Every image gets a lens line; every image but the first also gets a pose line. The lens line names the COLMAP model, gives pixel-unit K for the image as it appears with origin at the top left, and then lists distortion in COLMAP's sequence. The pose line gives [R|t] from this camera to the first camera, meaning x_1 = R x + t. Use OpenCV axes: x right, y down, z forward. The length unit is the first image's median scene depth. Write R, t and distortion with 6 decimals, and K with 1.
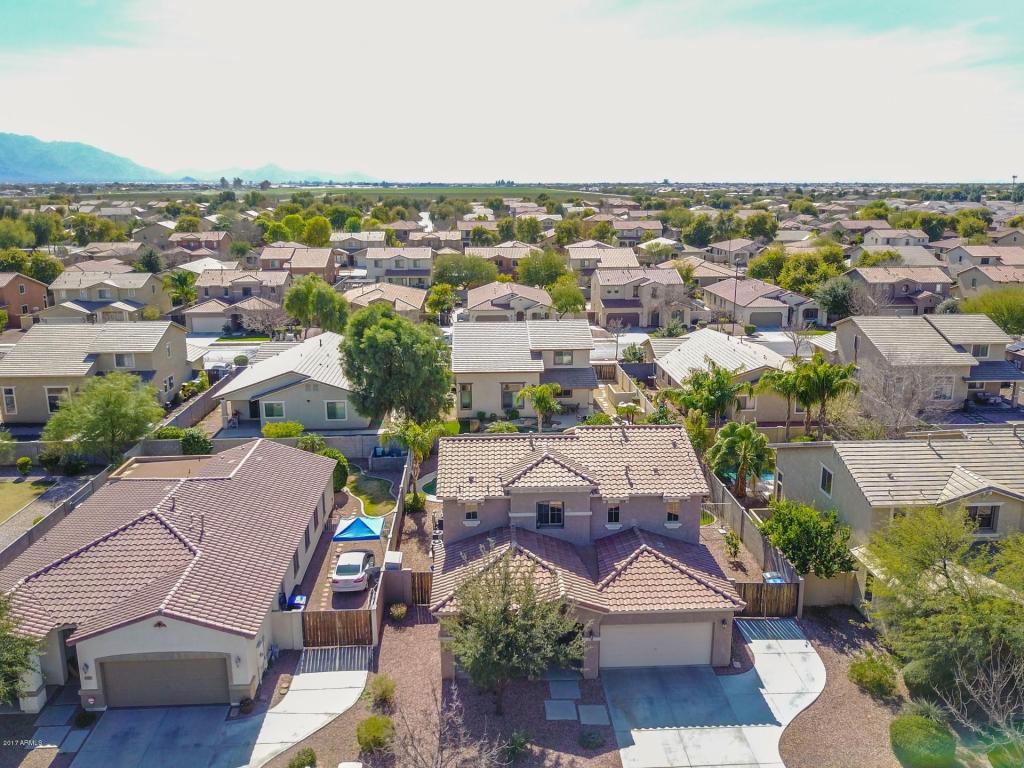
lens RADIAL K [[841.7, 0, 512.0], [0, 841.7, 384.0], [0, 0, 1]] dist [0.032257, -0.086068]
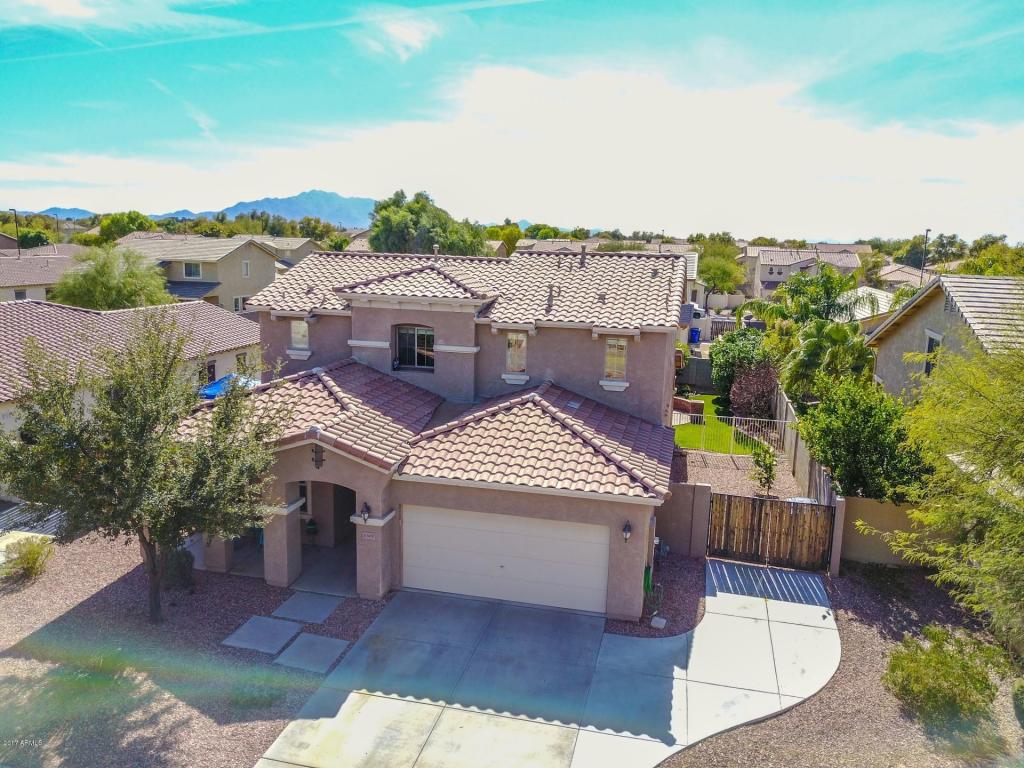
lens RADIAL K [[785.7, 0, 511.9], [0, 785.7, 379.2], [0, 0, 1]] dist [0.006843, 0.002537]
pose [[0.959157, 0.075128, -0.272714, 0.272988], [-0.091308, 0.994708, -0.047114, 0.197532], [0.267731, 0.070091, 0.960941, 0.465224]]
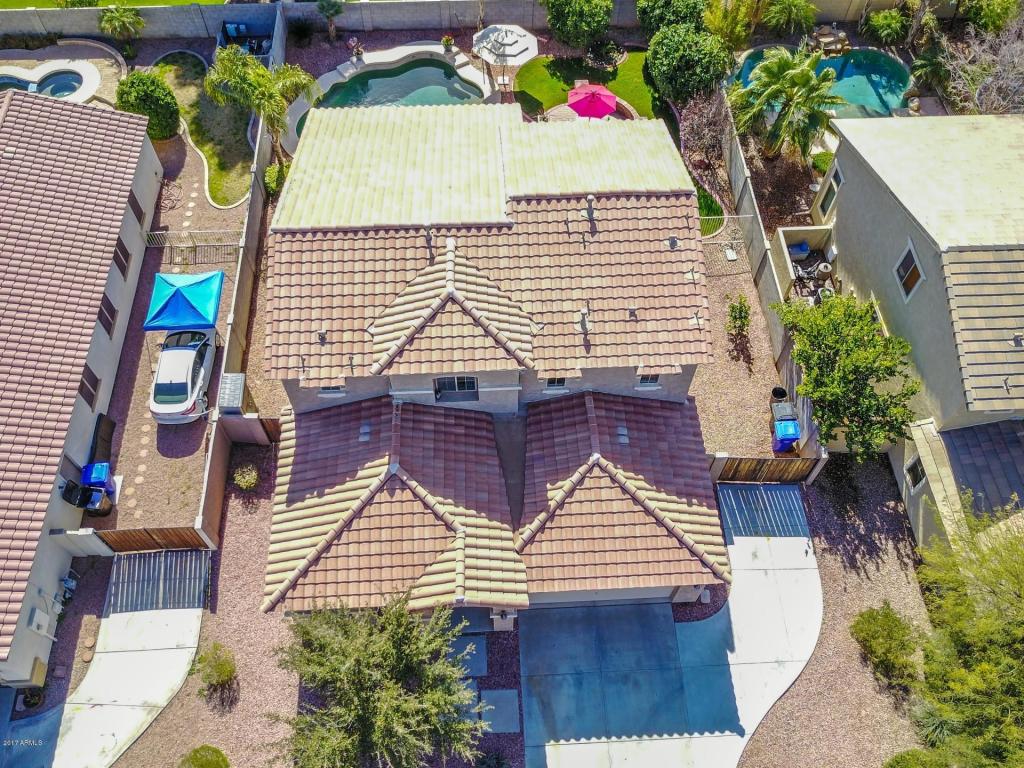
lens RADIAL K [[853.4, 0, 512.9], [0, 853.4, 372.2], [0, 0, 1]] dist [0.015877, -0.004331]
pose [[0.999928, 0.005242, 0.010779, 0.081134], [-0.011262, 0.718736, 0.695192, -0.297024], [-0.004103, -0.695263, 0.718743, 0.545720]]
